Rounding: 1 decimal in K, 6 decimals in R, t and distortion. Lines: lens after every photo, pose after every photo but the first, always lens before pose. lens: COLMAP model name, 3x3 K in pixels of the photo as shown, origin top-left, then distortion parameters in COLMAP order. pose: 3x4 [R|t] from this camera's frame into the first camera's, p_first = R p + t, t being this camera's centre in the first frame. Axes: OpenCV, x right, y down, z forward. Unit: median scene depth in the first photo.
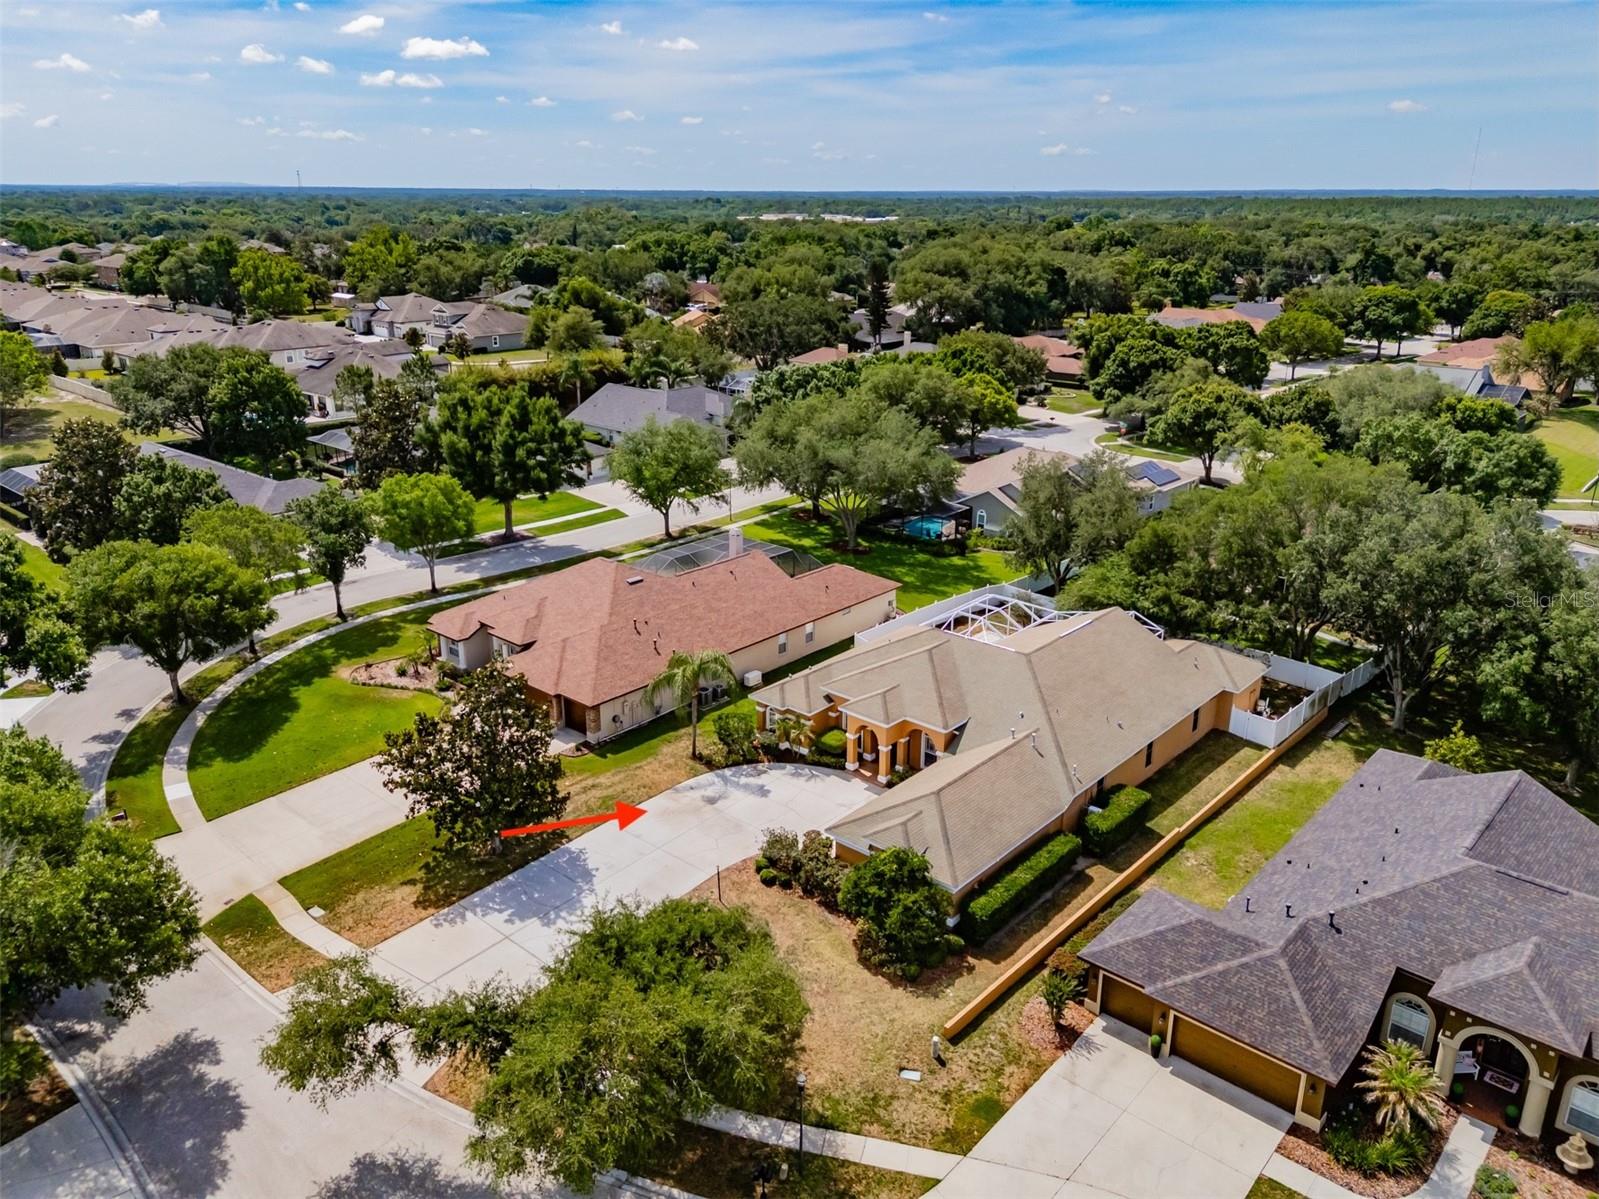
lens RADIAL K [[1170.5, 0, 799.5], [0, 1170.5, 599.5], [0, 0, 1]] dist [0.090693, -0.103105]
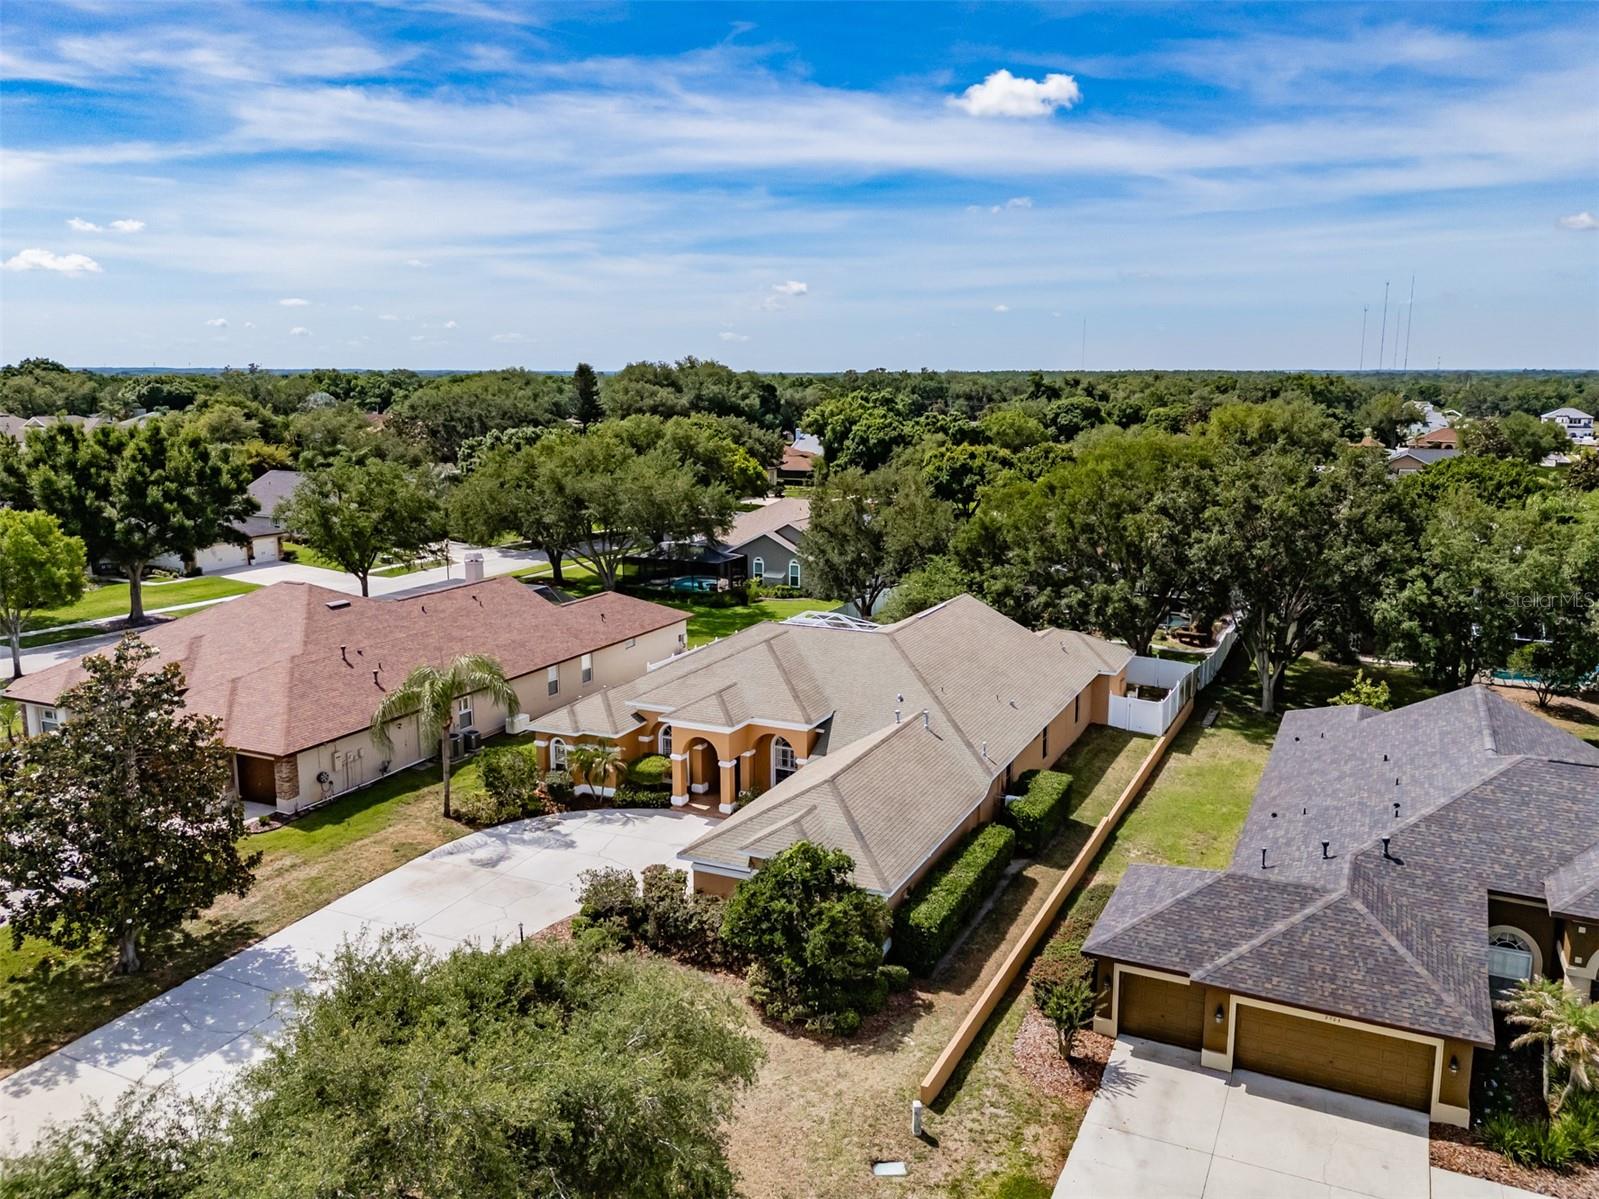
lens RADIAL K [[1194.0, 0, 841.3], [0, 1194.0, 596.4], [0, 0, 1]] dist [0.093453, -0.114959]
pose [[0.956694, -0.057981, 0.285263, -0.059958], [0.100000, 0.985785, -0.135009, 0.117617], [-0.273380, 0.157689, 0.948893, 0.221853]]
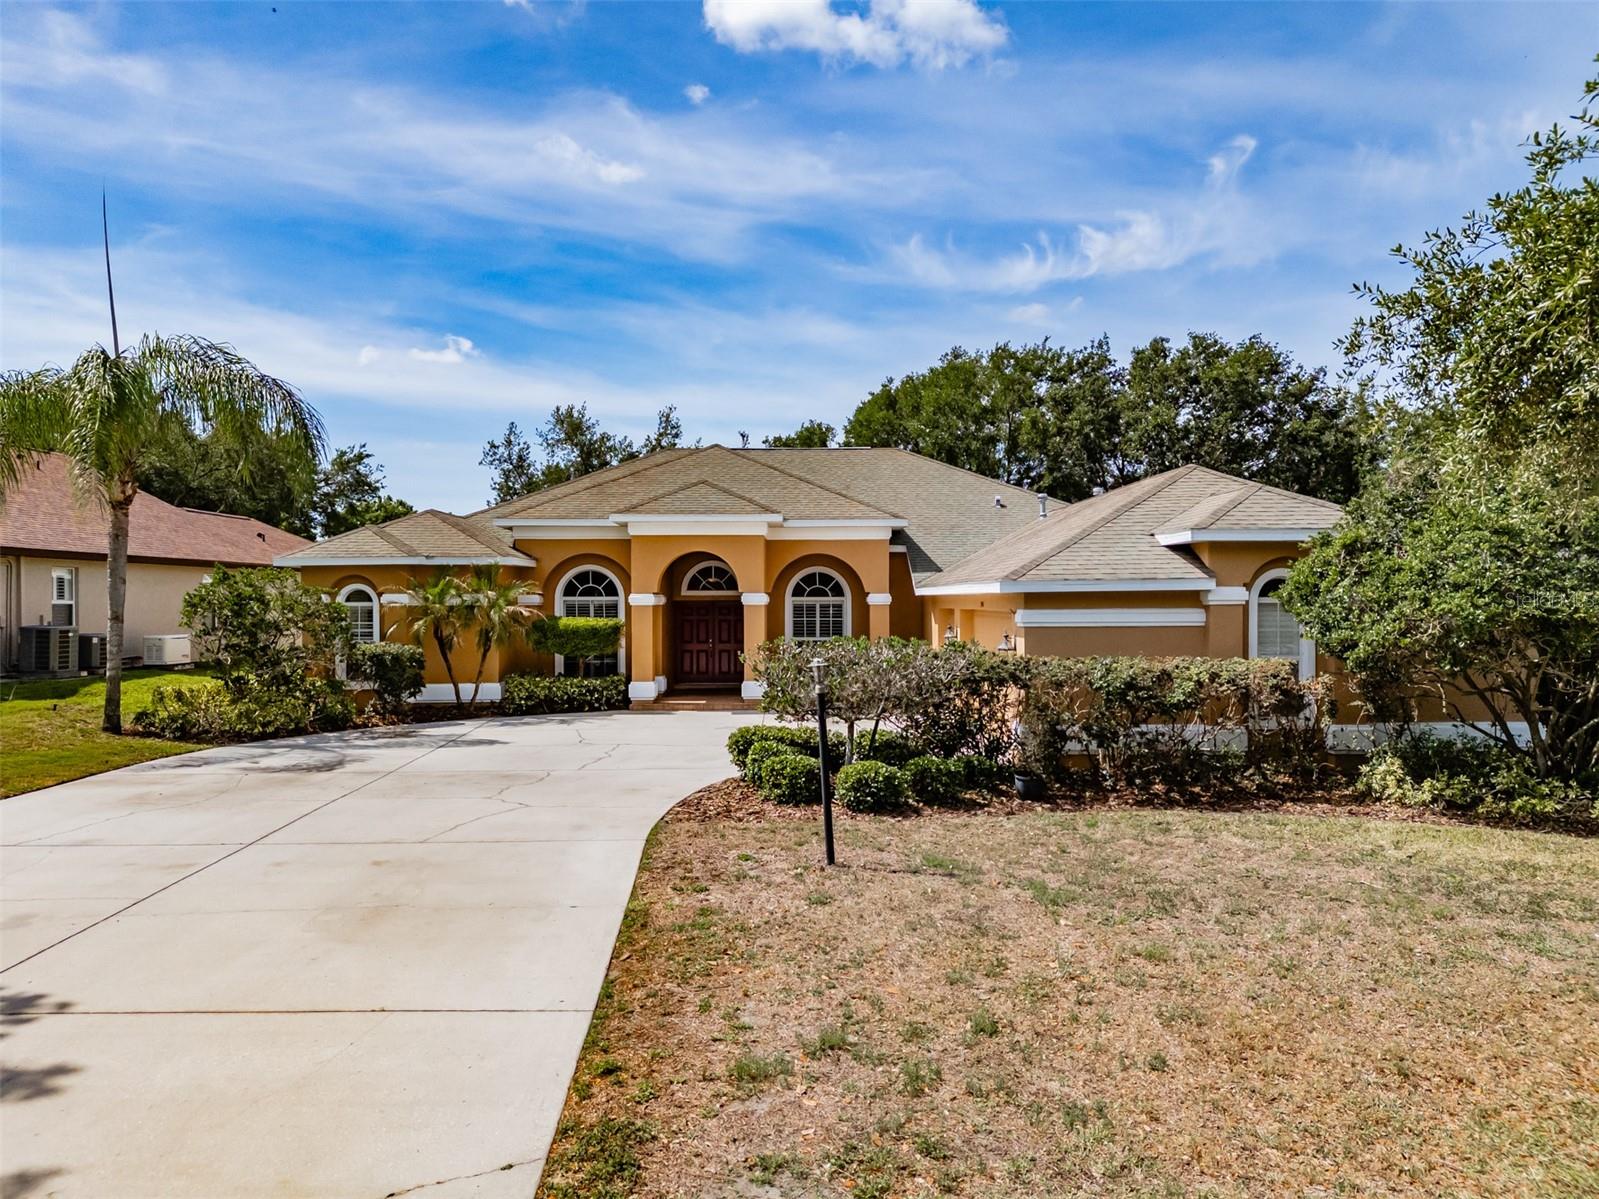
lens RADIAL K [[1168.3, 0, 799.5], [0, 1168.3, 599.5], [0, 0, 1]] dist [0.066596, -0.073160]
pose [[0.741577, -0.001304, 0.670866, -0.149298], [0.226578, 0.941725, -0.248629, 0.198593], [-0.631447, 0.336381, 0.698657, 0.652420]]
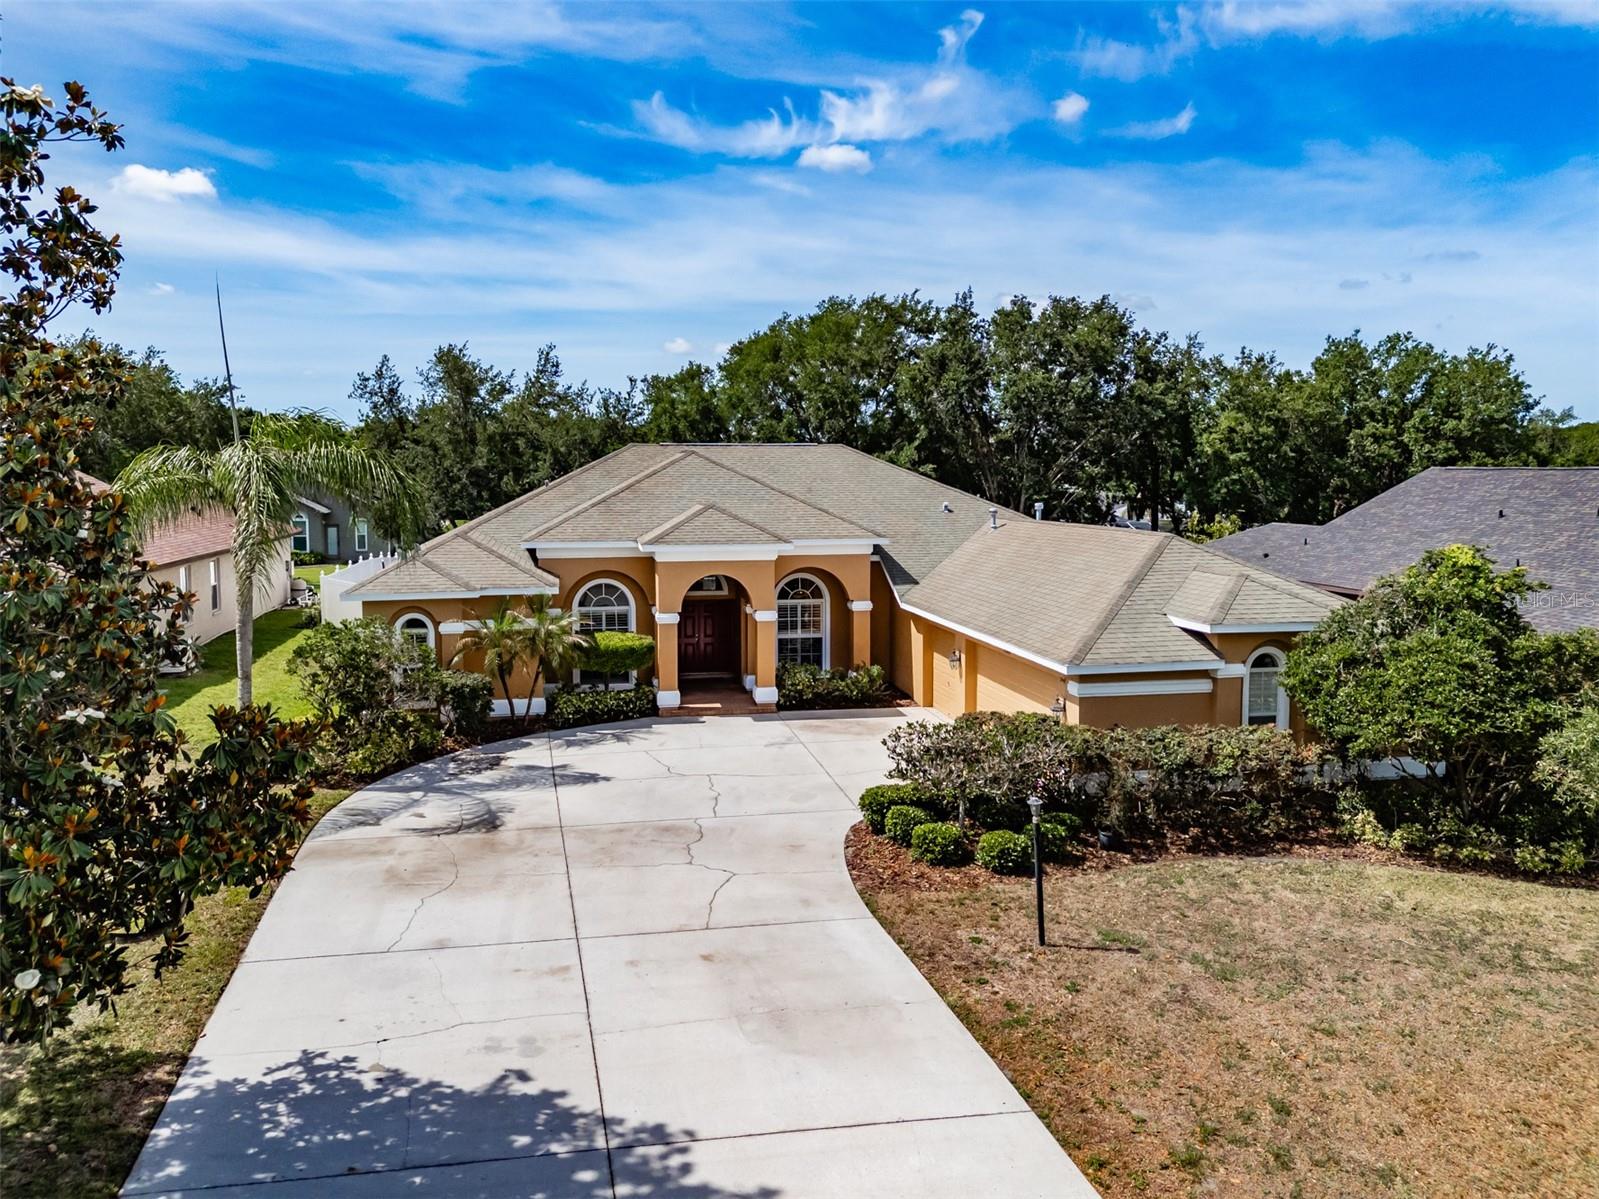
lens RADIAL K [[1186.4, 0, 759.6], [0, 1186.4, 558.0], [0, 0, 1]] dist [0.055494, -0.046270]
pose [[0.629011, -0.061404, 0.774968, -0.232714], [0.262786, 0.954988, -0.137625, 0.147425], [-0.731635, 0.290218, 0.616834, 0.652477]]
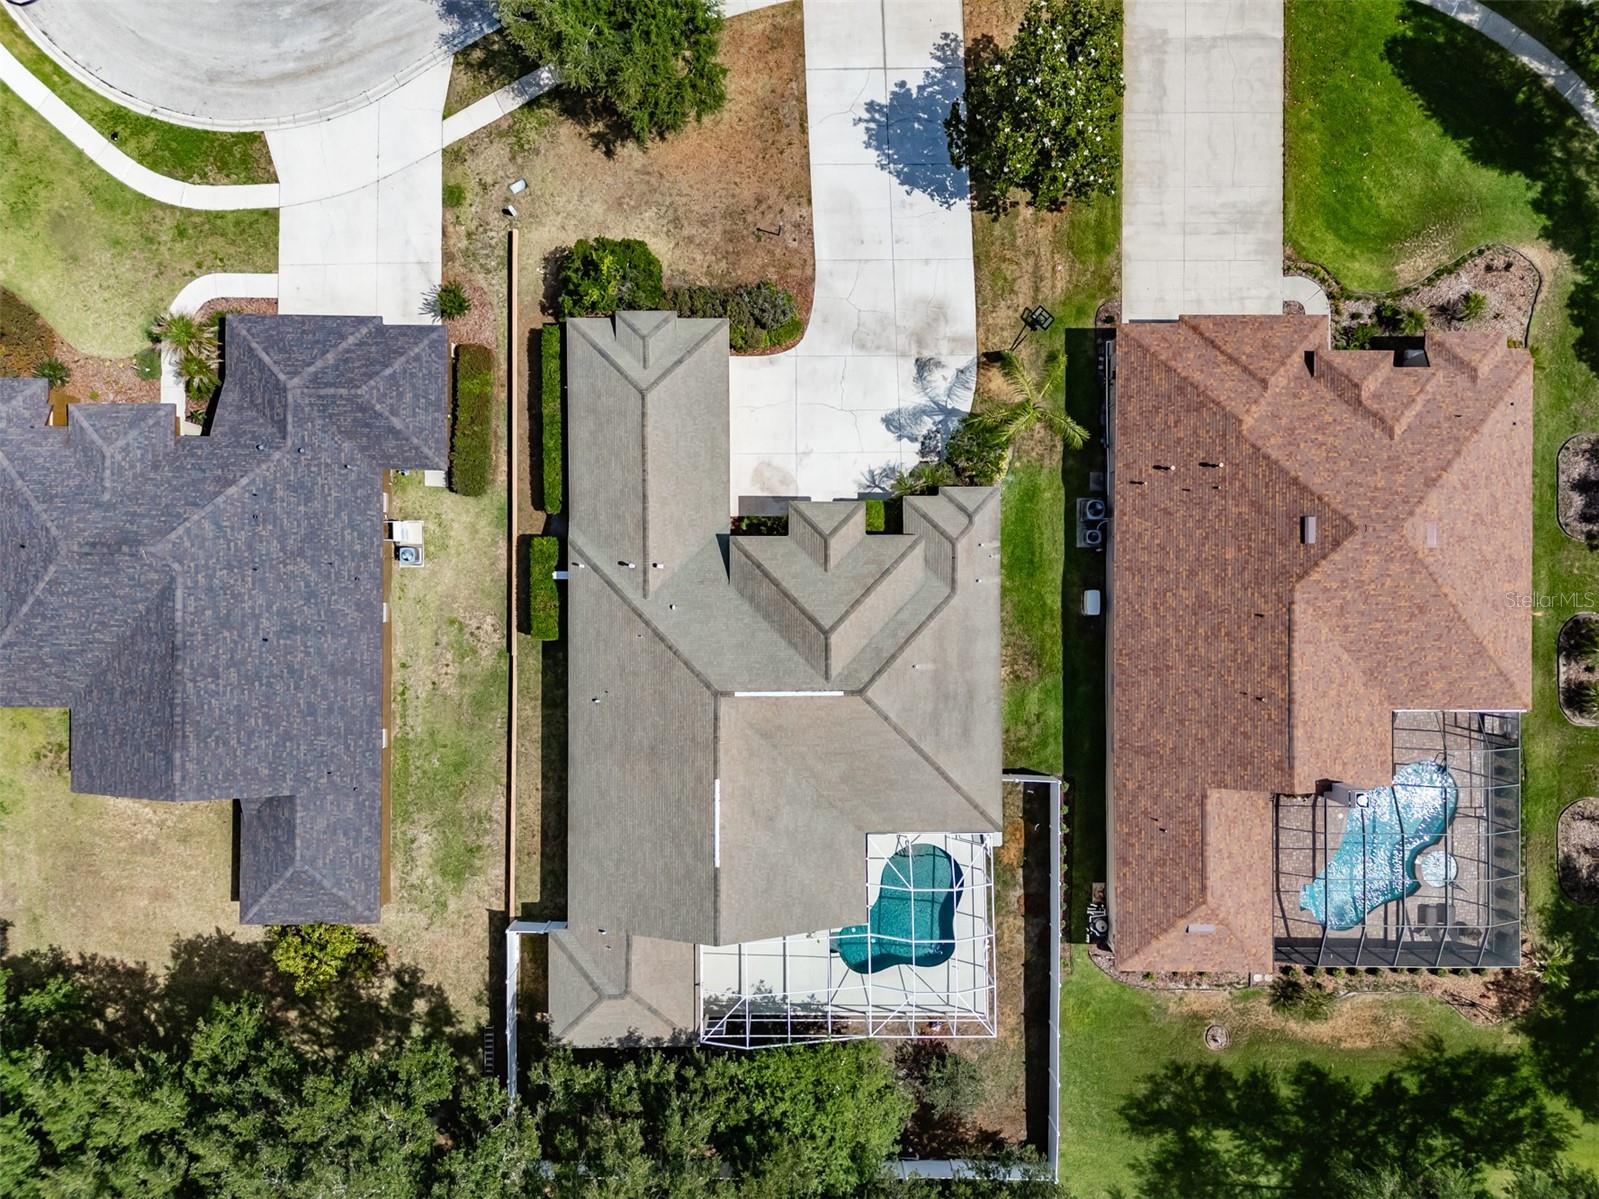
lens RADIAL K [[1179.5, 0, 799.5], [0, 1179.5, 599.5], [0, 0, 1]] dist [0.085789, -0.099809]
pose [[-0.749718, 0.661754, -0.001991, 0.102913], [-0.223058, -0.249873, 0.942236, -0.624325], [0.623031, 0.706855, 0.334944, 0.674704]]
